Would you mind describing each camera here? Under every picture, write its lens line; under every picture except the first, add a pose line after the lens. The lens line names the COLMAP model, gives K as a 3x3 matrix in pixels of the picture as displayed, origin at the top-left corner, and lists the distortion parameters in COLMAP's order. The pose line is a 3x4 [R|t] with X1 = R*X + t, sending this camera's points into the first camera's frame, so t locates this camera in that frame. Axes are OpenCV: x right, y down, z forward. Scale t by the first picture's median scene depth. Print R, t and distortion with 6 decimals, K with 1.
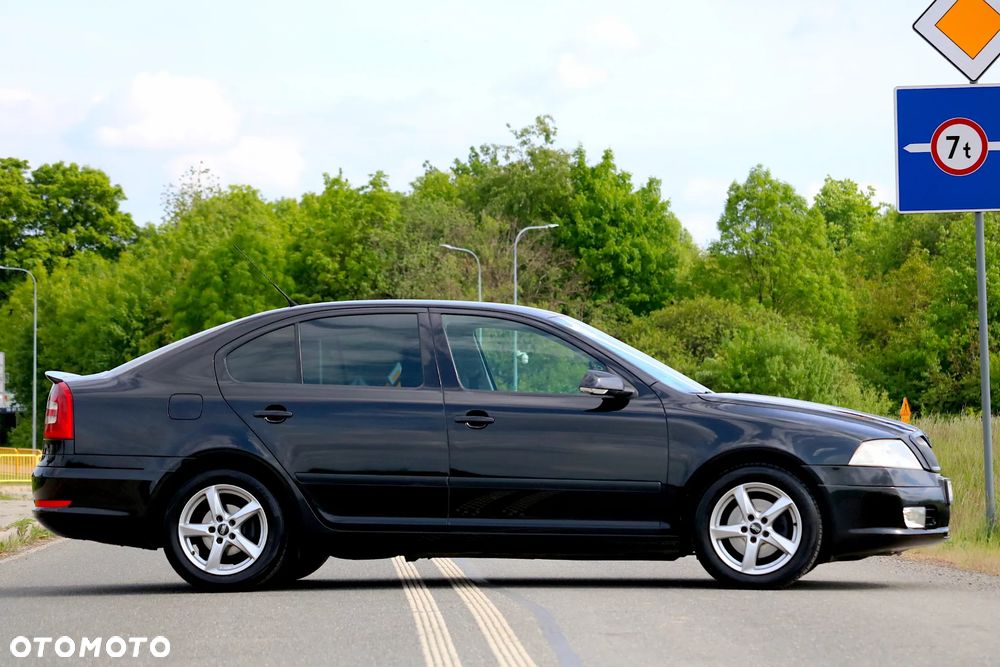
lens RADIAL K [[3873.7, 0, 500.0], [0, 3873.7, 333.5], [0, 0, 1]] dist [-0.087168, -1.320500]
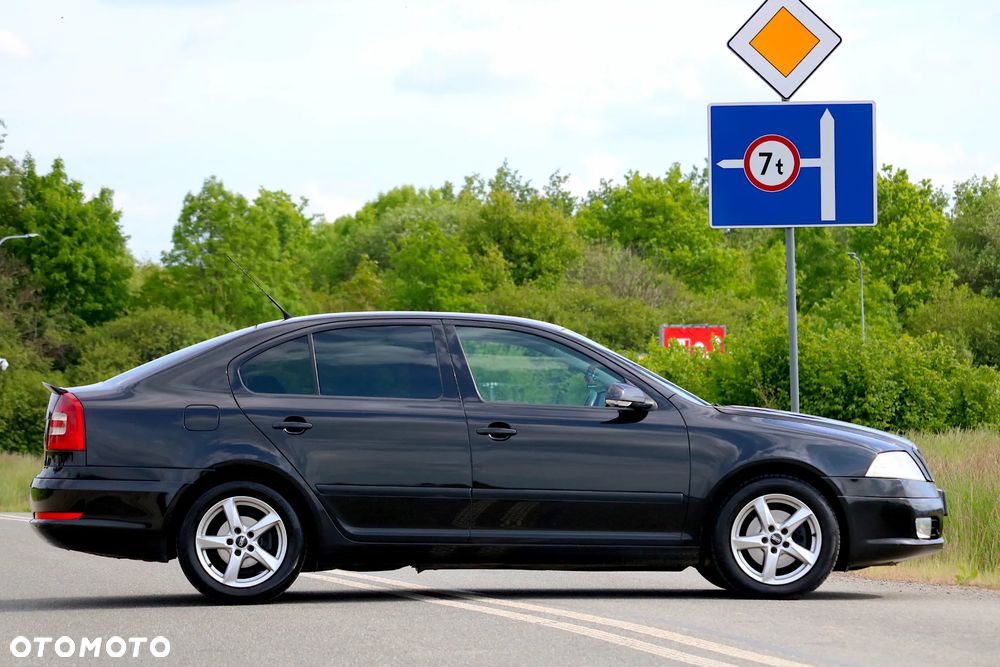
lens RADIAL K [[3873.7, 0, 500.0], [0, 3873.7, 333.5], [0, 0, 1]] dist [-0.087168, -1.320500]
pose [[0.988257, 0.005810, 0.152689, -0.106520], [-0.005368, 0.999980, -0.003304, 0.000183], [-0.152706, 0.002446, 0.988269, 0.006093]]
